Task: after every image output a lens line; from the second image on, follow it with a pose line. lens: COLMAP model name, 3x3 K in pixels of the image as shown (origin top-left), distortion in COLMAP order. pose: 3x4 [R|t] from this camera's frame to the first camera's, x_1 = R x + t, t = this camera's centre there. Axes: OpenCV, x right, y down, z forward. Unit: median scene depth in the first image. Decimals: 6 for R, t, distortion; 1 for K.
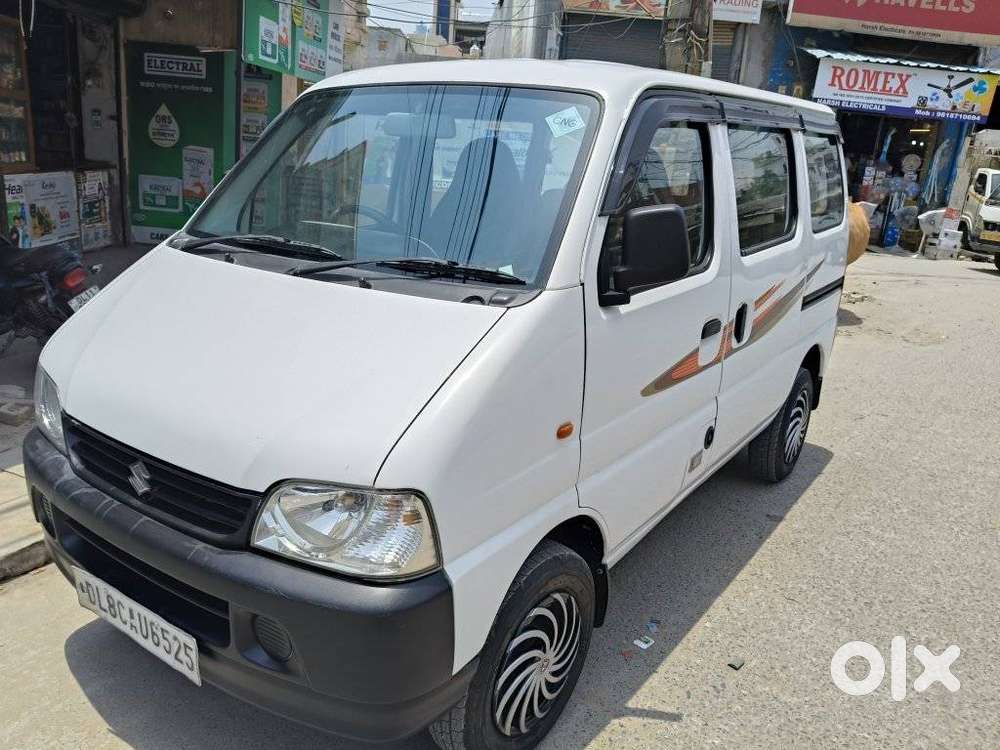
lens RADIAL K [[771.4, 0, 500.0], [0, 771.4, 375.0], [0, 0, 1]] dist [-0.009892, -0.006666]
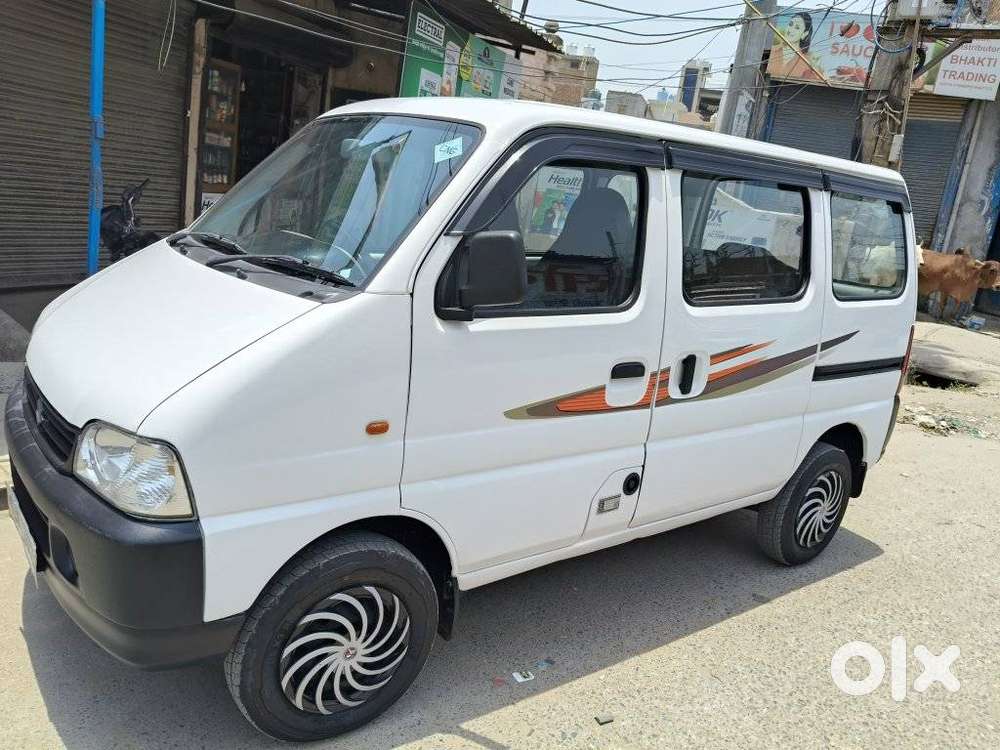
lens RADIAL K [[770.6, 0, 506.1], [0, 770.6, 378.3], [0, 0, 1]] dist [-0.007430, -0.012957]
pose [[0.956537, 0.133138, -0.259443, 0.301254], [-0.150878, 0.987306, -0.049617, 0.017756], [0.249544, 0.086604, 0.964483, 0.008051]]
